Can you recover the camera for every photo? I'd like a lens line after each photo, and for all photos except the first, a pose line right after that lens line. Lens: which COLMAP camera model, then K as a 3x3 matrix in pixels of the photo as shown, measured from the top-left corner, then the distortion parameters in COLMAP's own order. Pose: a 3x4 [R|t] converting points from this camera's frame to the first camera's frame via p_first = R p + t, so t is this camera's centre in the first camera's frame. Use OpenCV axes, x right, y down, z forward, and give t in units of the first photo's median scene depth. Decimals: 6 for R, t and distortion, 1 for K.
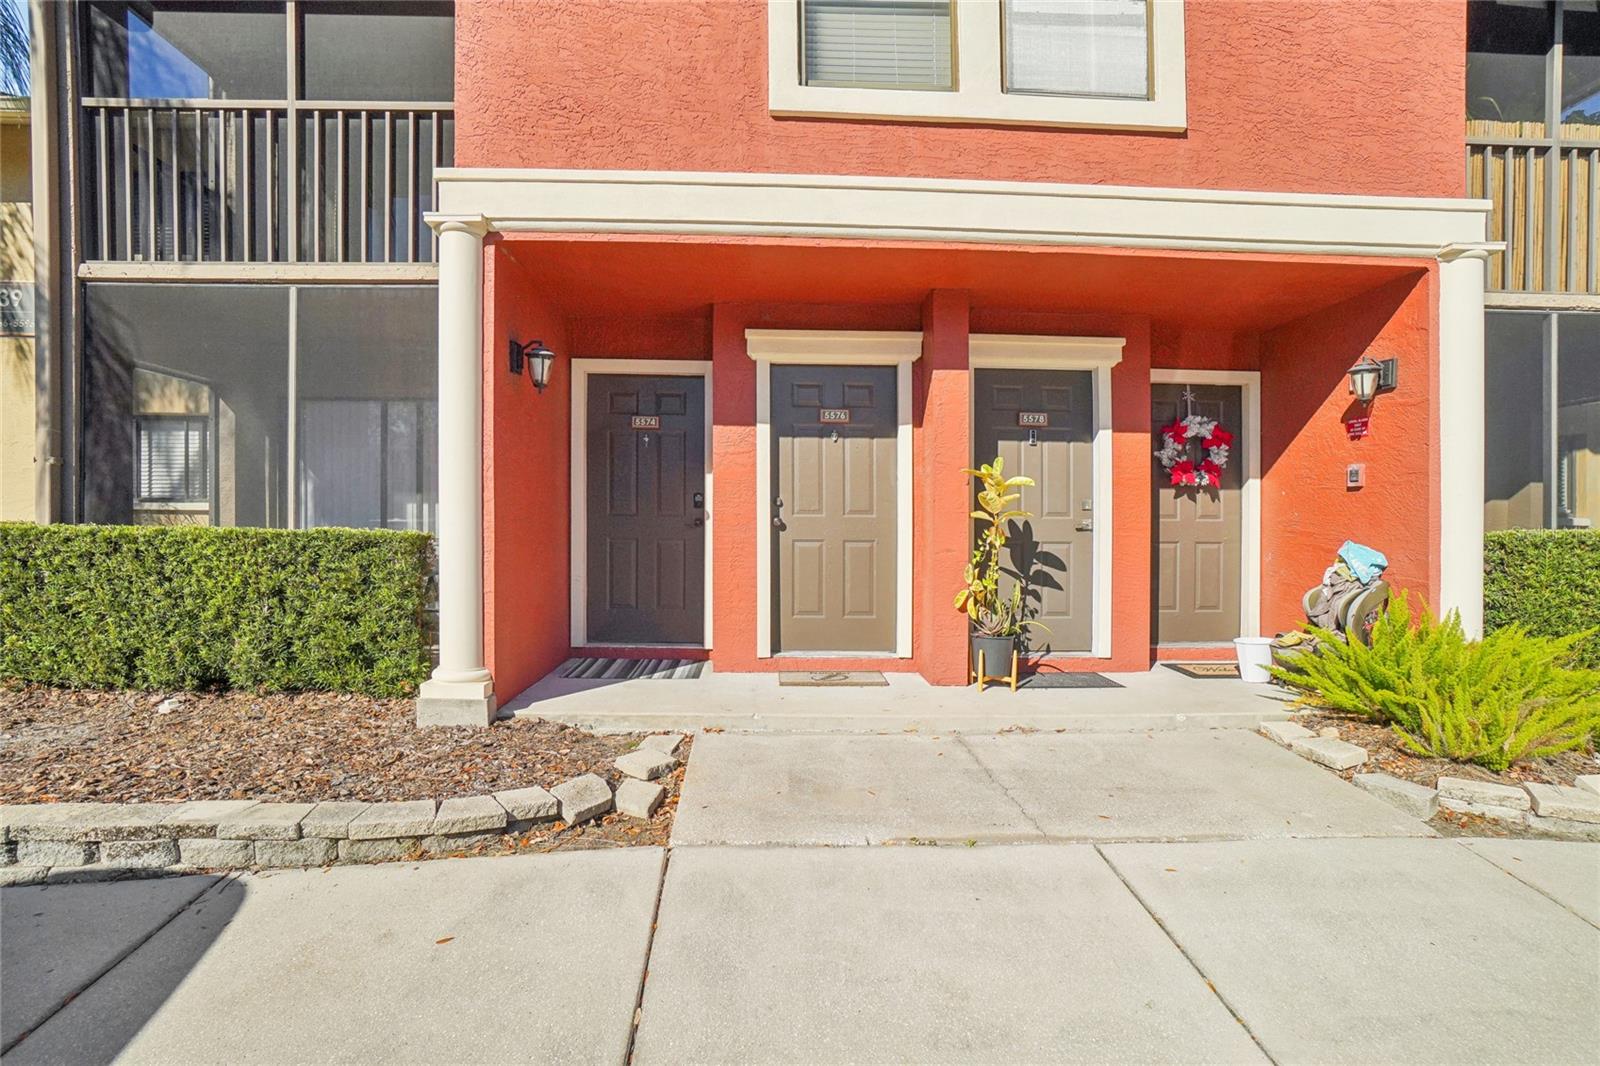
lens RADIAL K [[727.6, 0, 800.8], [0, 727.6, 520.8], [0, 0, 1]] dist [-0.071477, 0.026659]
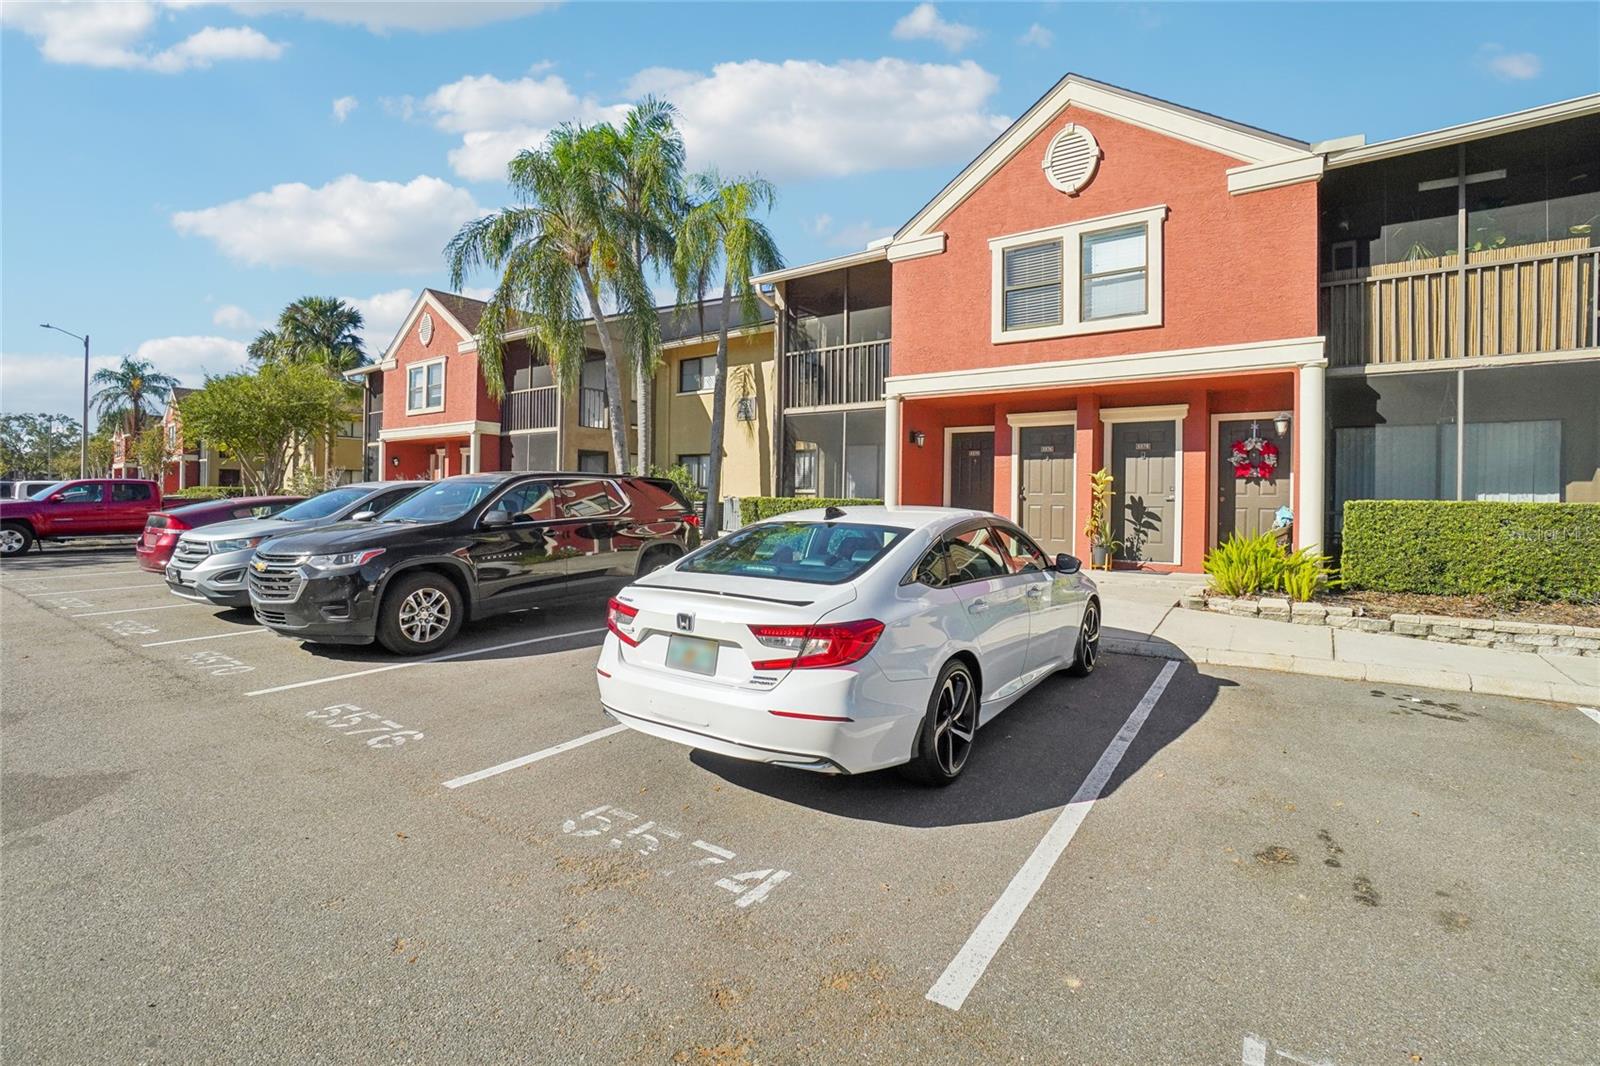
lens RADIAL K [[727.6, 0, 800.8], [0, 727.6, 520.8], [0, 0, 1]] dist [-0.071477, 0.026659]
pose [[0.778454, 0.018802, -0.627420, 0.868485], [-0.002647, 0.999641, 0.026672, 0.018907], [0.627696, -0.019102, 0.778224, -1.234110]]
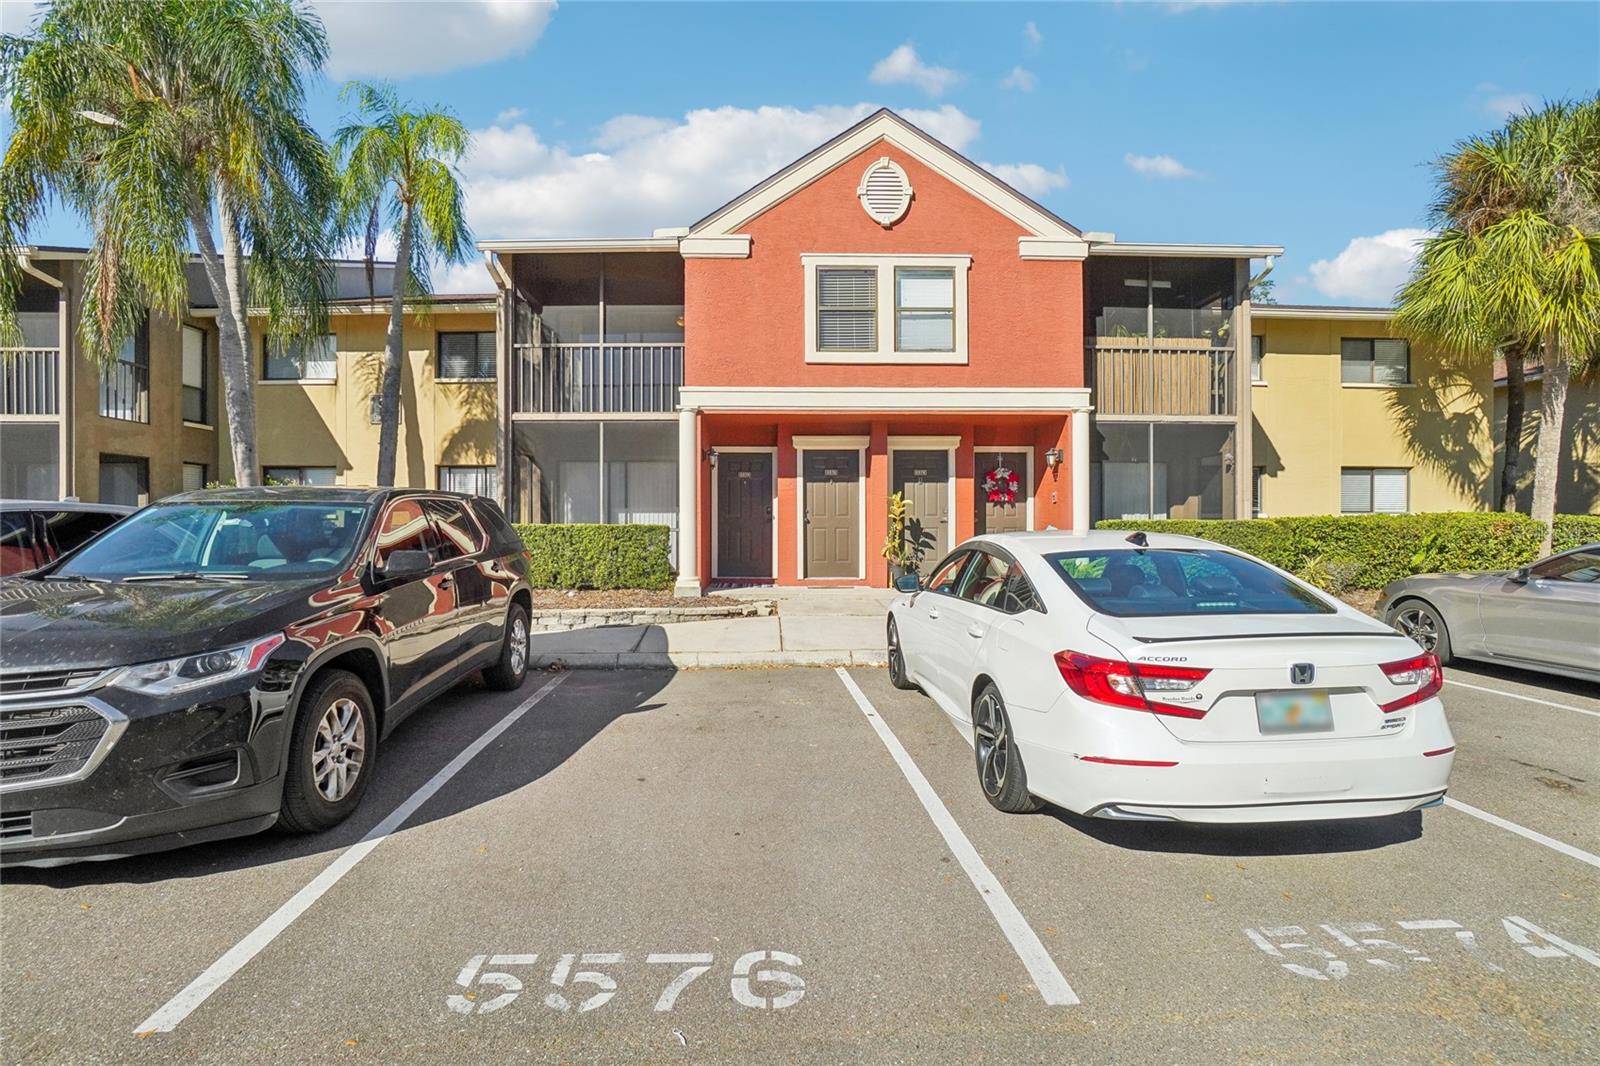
lens RADIAL K [[745.0, 0, 786.3], [0, 745.0, 542.1], [0, 0, 1]] dist [-0.062526, 0.021381]
pose [[0.999573, -0.009756, -0.027542, -0.032129], [0.010466, 0.999614, 0.025748, 0.010879], [0.027280, -0.026025, 0.999289, -1.348646]]
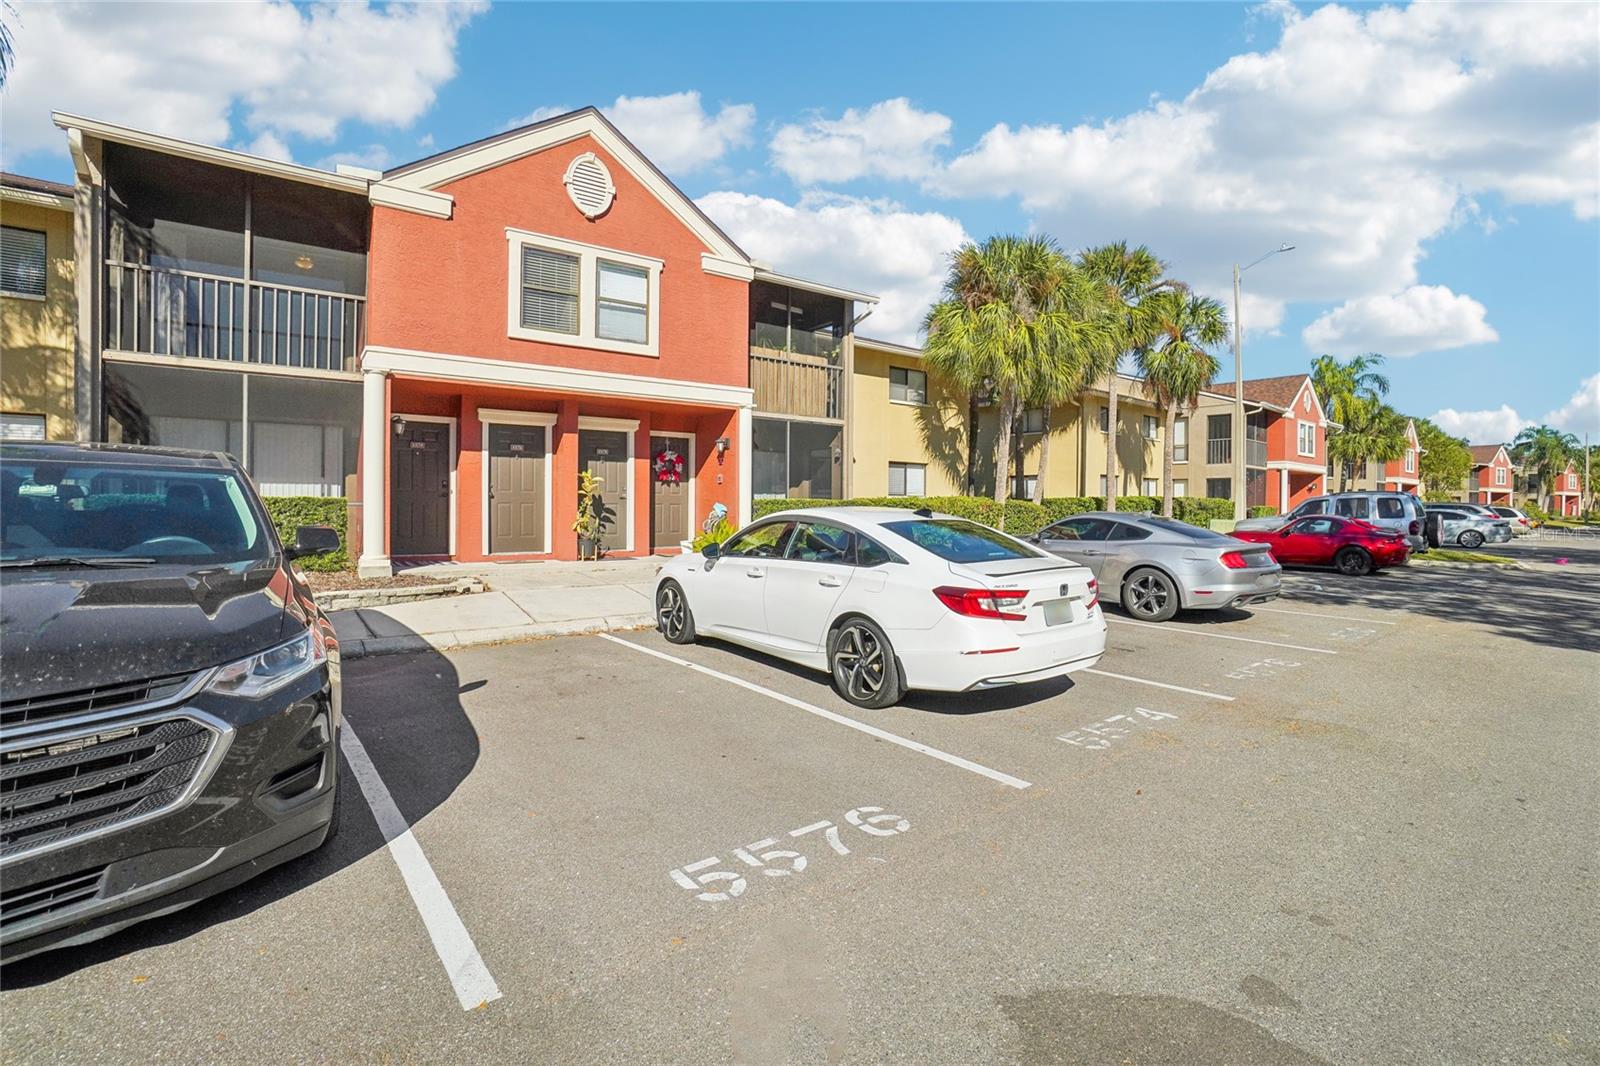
lens RADIAL K [[727.6, 0, 800.8], [0, 727.6, 520.8], [0, 0, 1]] dist [-0.071477, 0.026659]
pose [[0.826968, -0.013905, 0.562078, -0.494252], [-0.004412, 0.999503, 0.031216, 0.009213], [-0.562232, -0.028295, 0.826495, -1.383155]]
